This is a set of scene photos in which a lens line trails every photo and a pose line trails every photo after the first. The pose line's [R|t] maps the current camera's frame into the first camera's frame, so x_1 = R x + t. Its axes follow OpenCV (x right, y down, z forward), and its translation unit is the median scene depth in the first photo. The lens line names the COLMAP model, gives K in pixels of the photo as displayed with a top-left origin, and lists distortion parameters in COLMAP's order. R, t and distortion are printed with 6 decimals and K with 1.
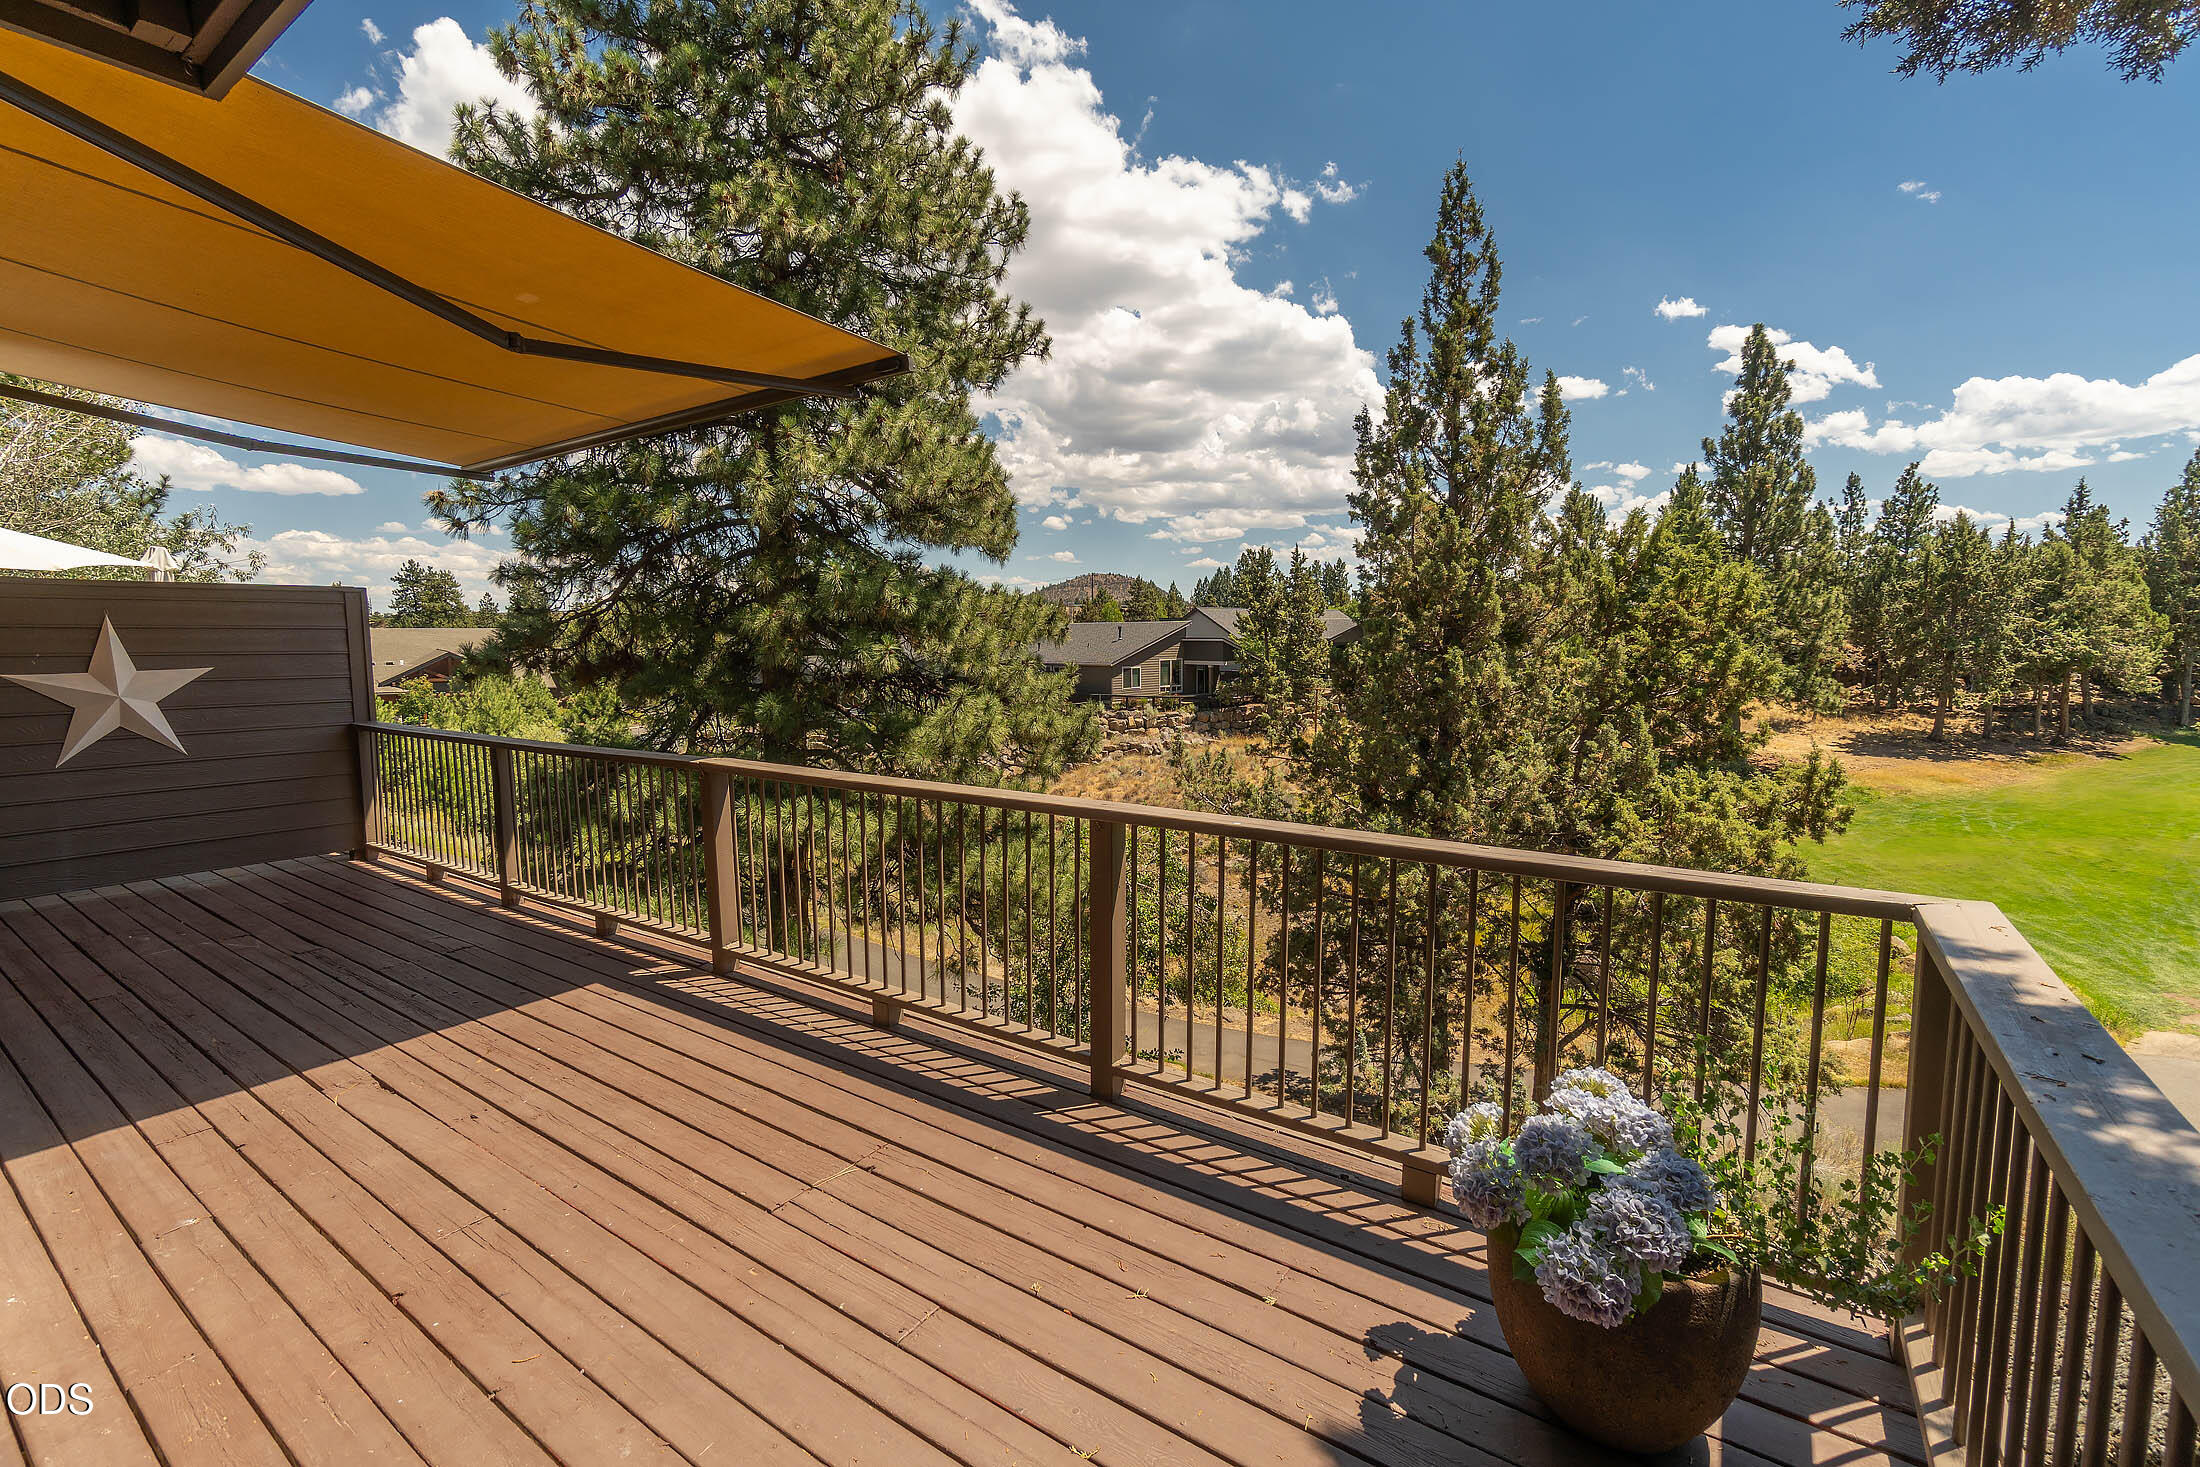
lens RADIAL K [[939.7, 0, 1100.0], [0, 939.7, 733.5], [0, 0, 1]] dist [-0.001841, 0.000450]
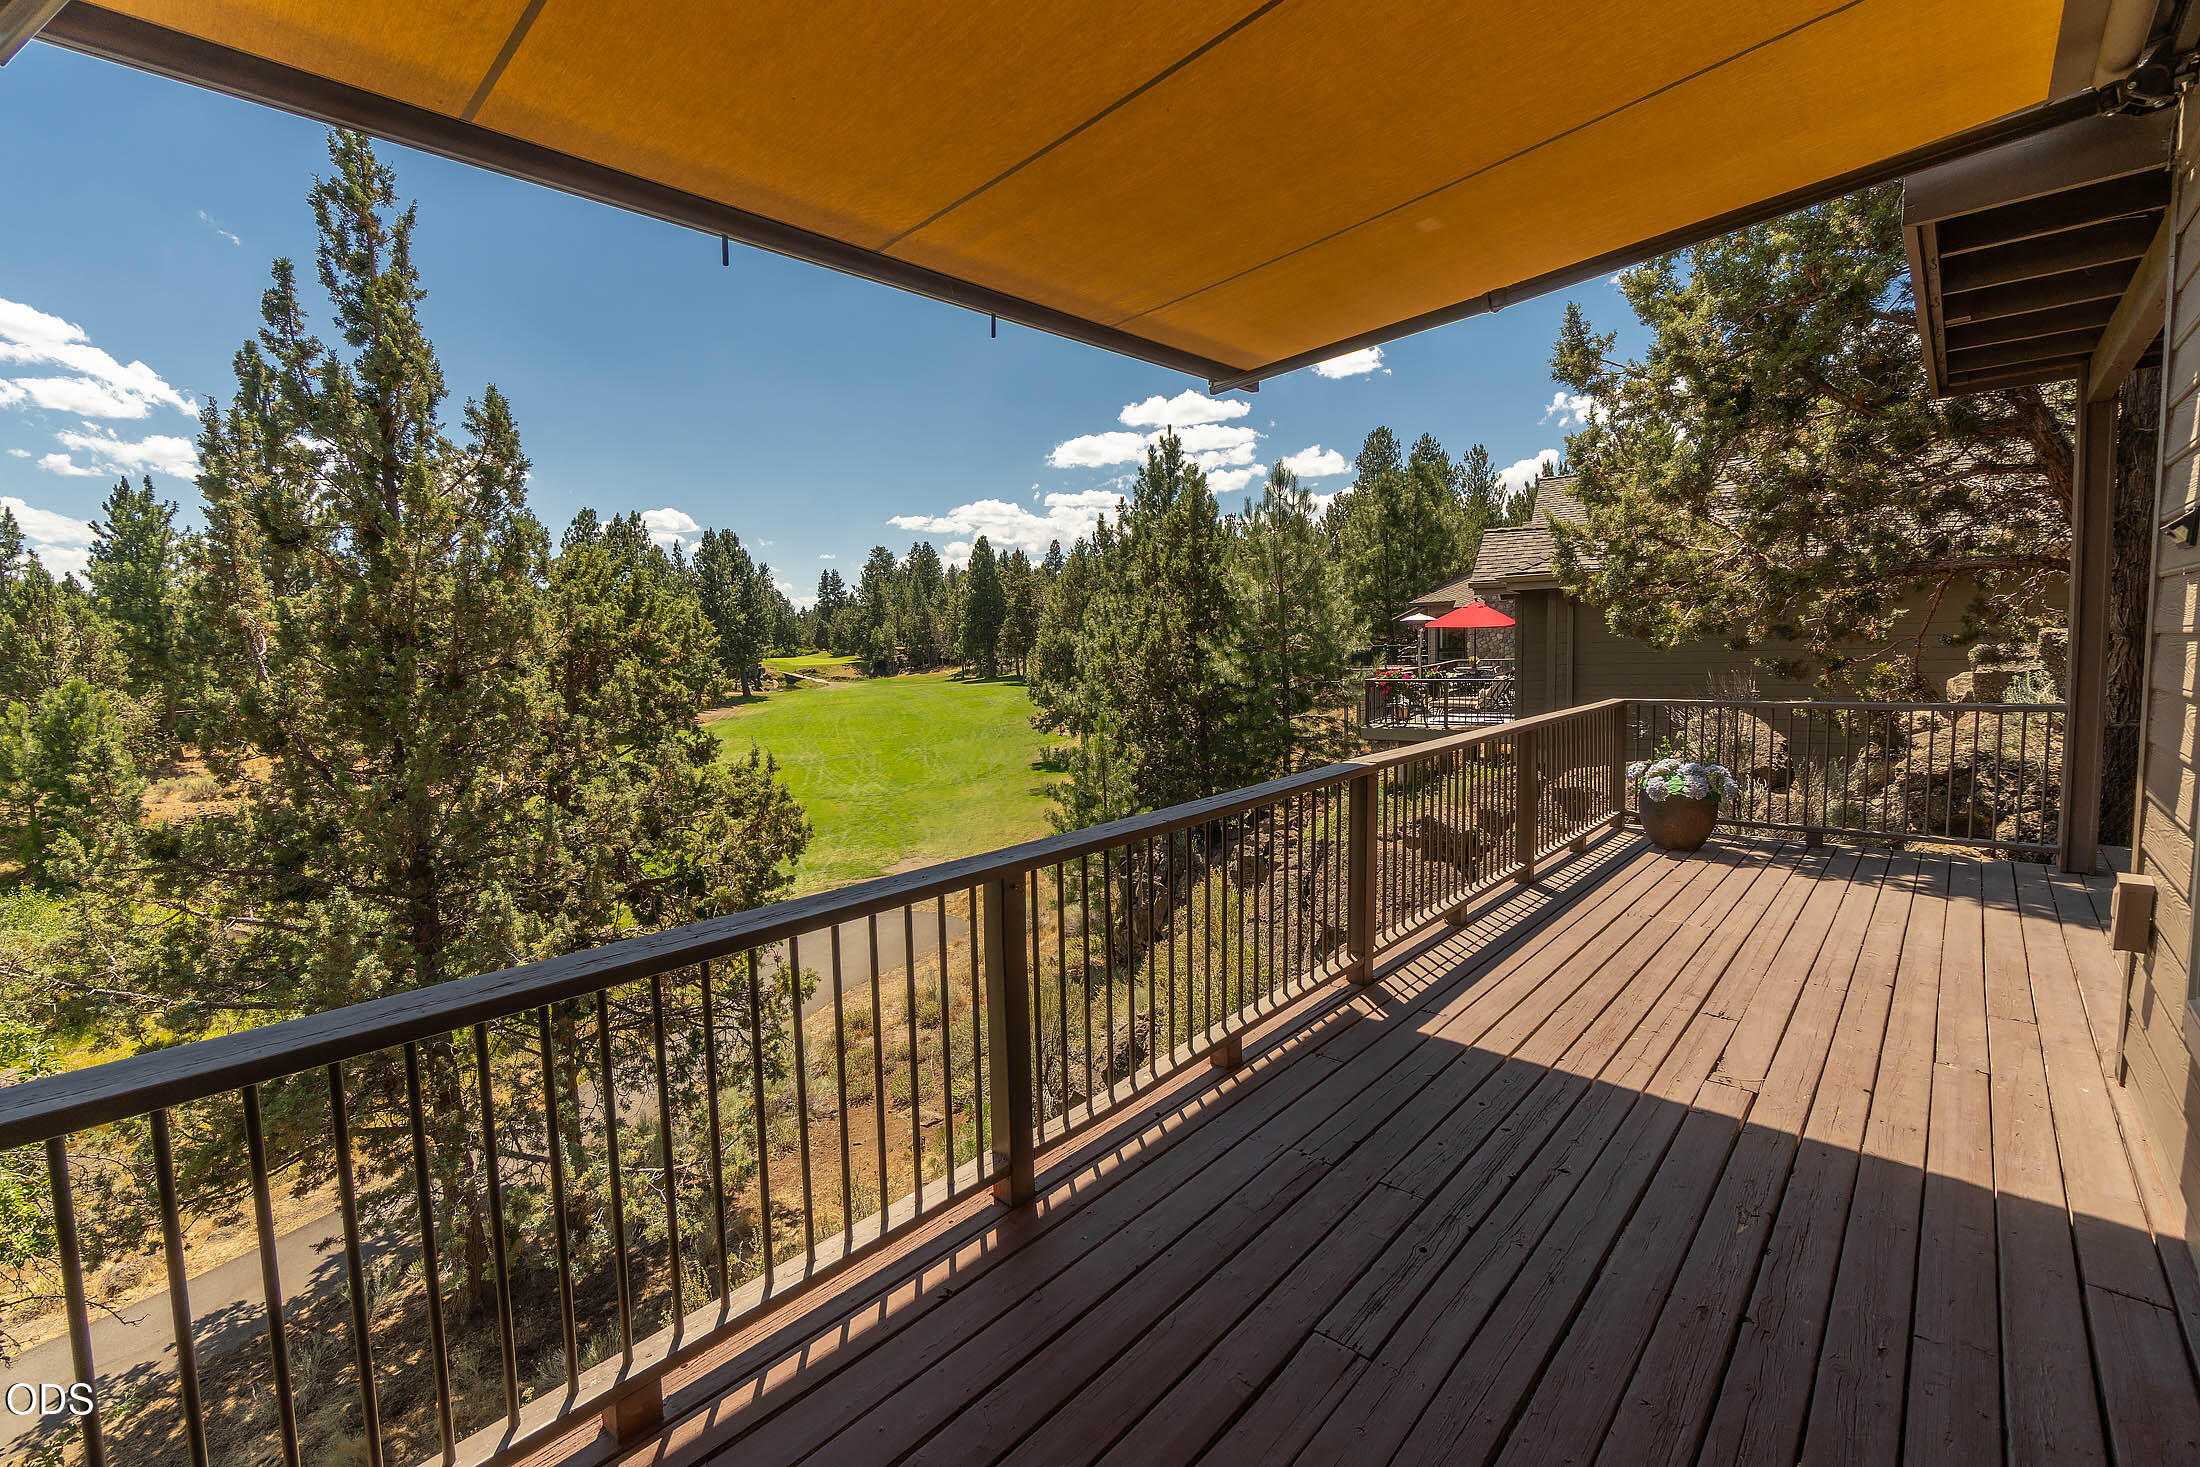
lens RADIAL K [[939.7, 0, 1100.0], [0, 939.7, 733.5], [0, 0, 1]] dist [-0.001841, 0.000450]
pose [[0.144522, -0.090794, 0.985327, -0.097277], [0.133266, 0.988495, 0.071540, -0.007125], [-0.980486, 0.120971, 0.154959, 0.077737]]
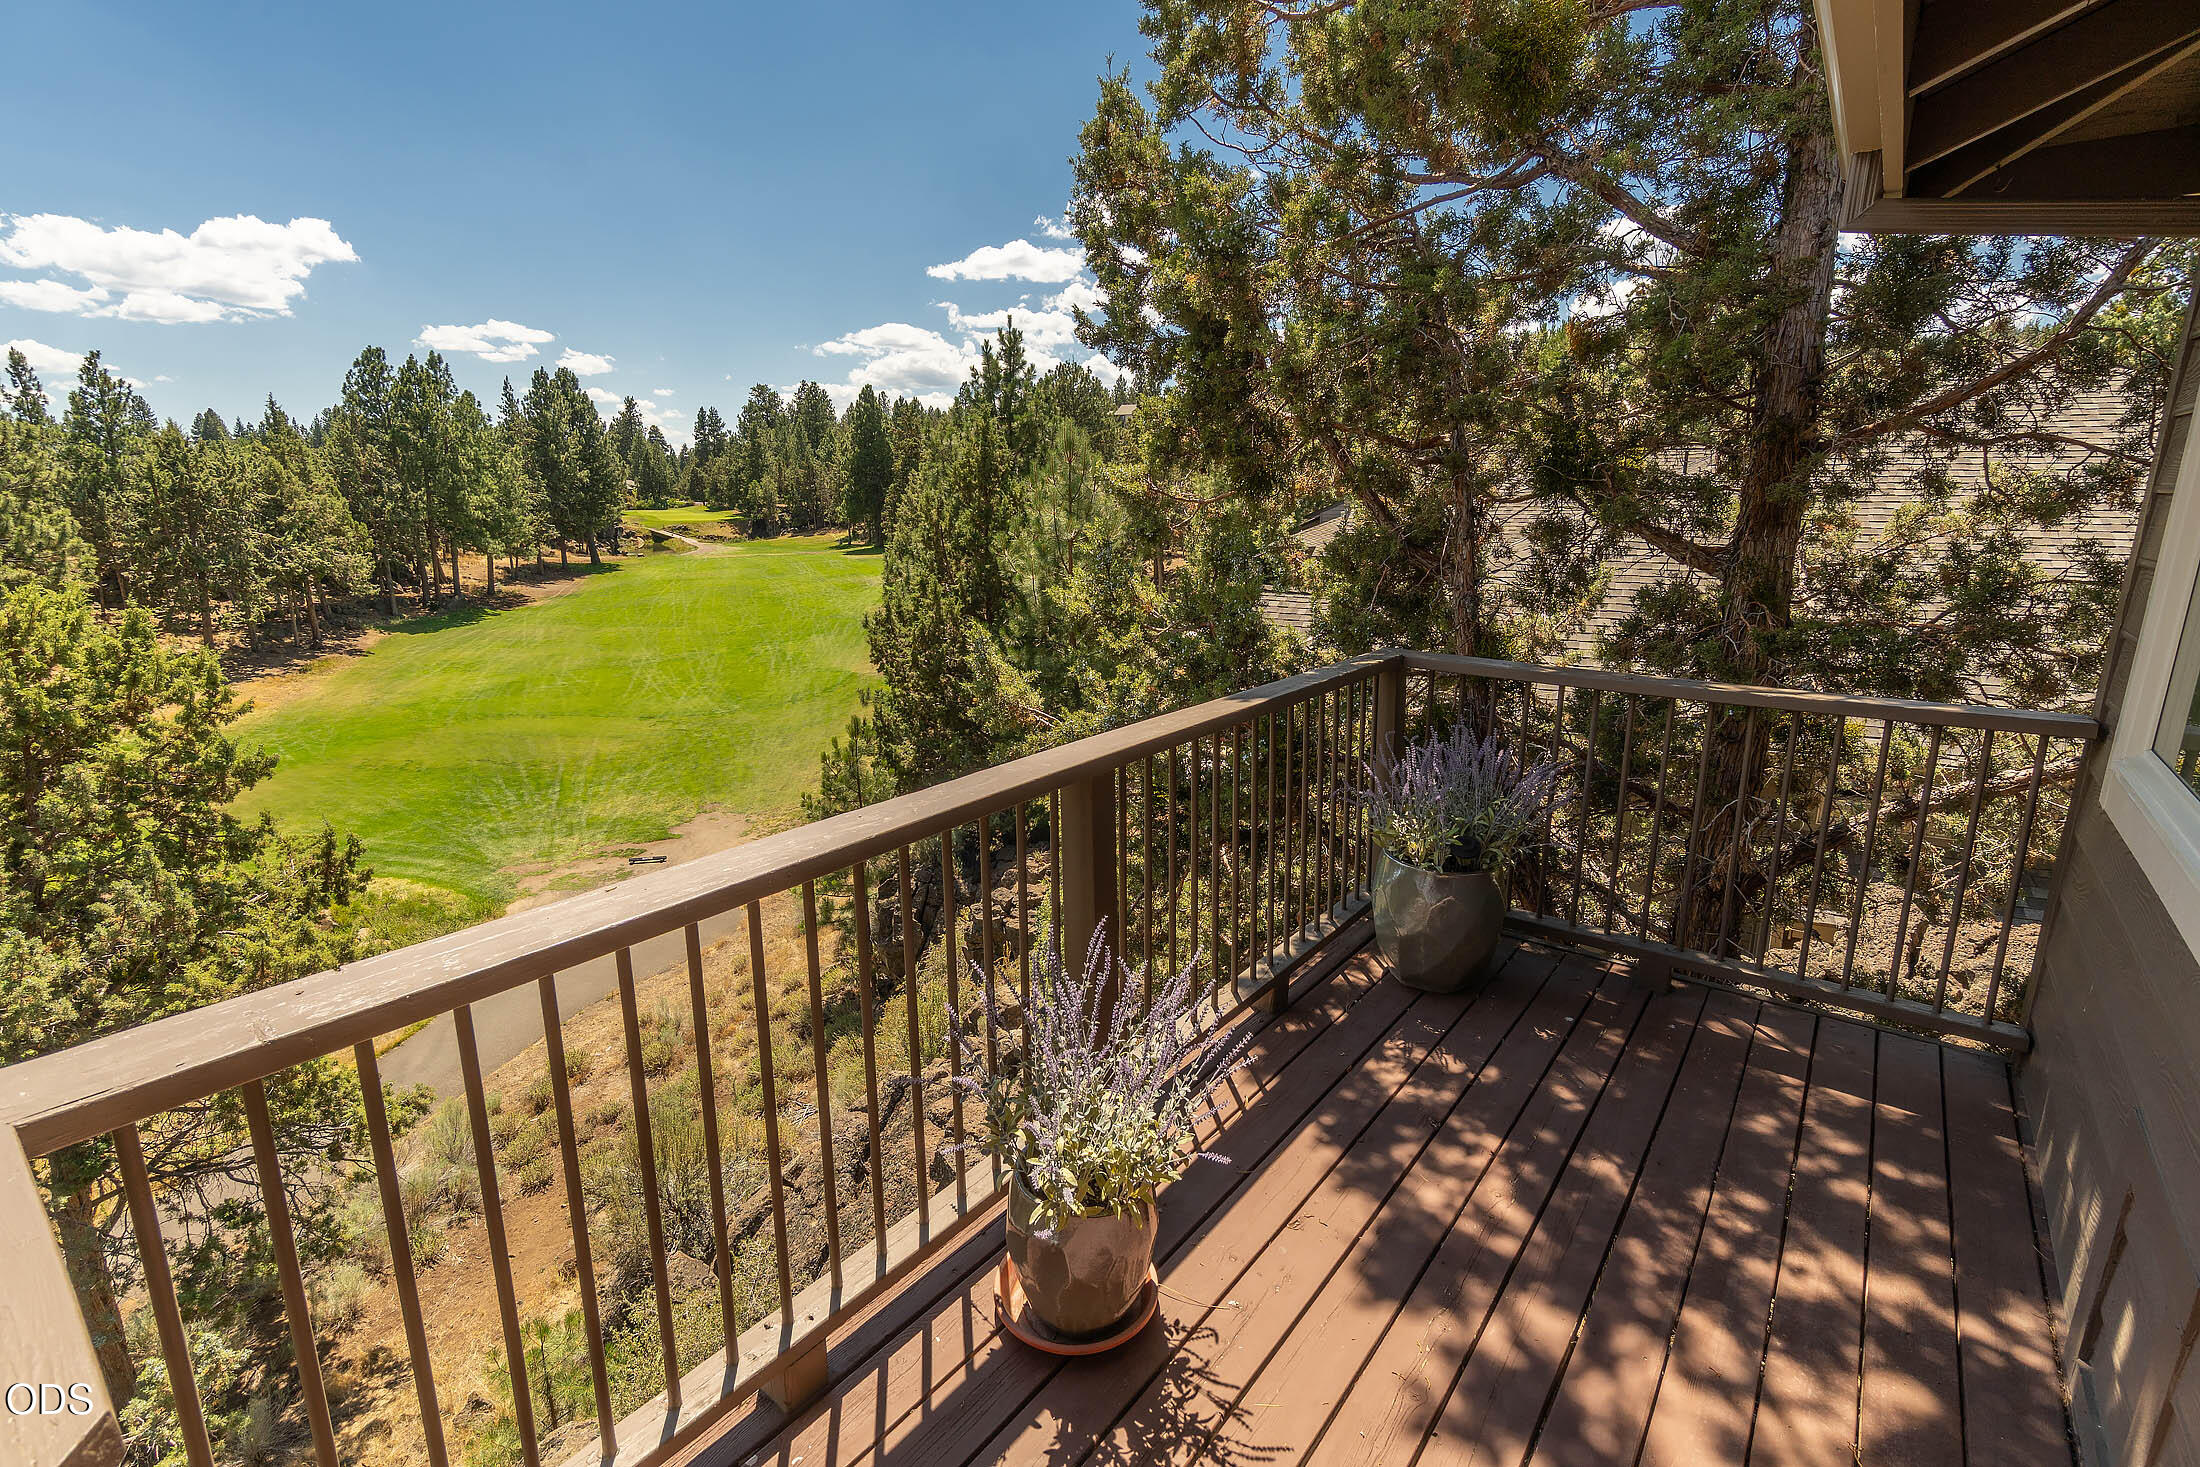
lens RADIAL K [[1009.5, 0, 1073.7], [0, 1009.5, 729.3], [0, 0, 1]] dist [0.001696, 0.001511]
pose [[0.095241, -0.217486, 0.971406, -0.048752], [0.102656, 0.972785, 0.207730, -0.053425], [-0.990147, 0.079936, 0.114975, 0.012909]]
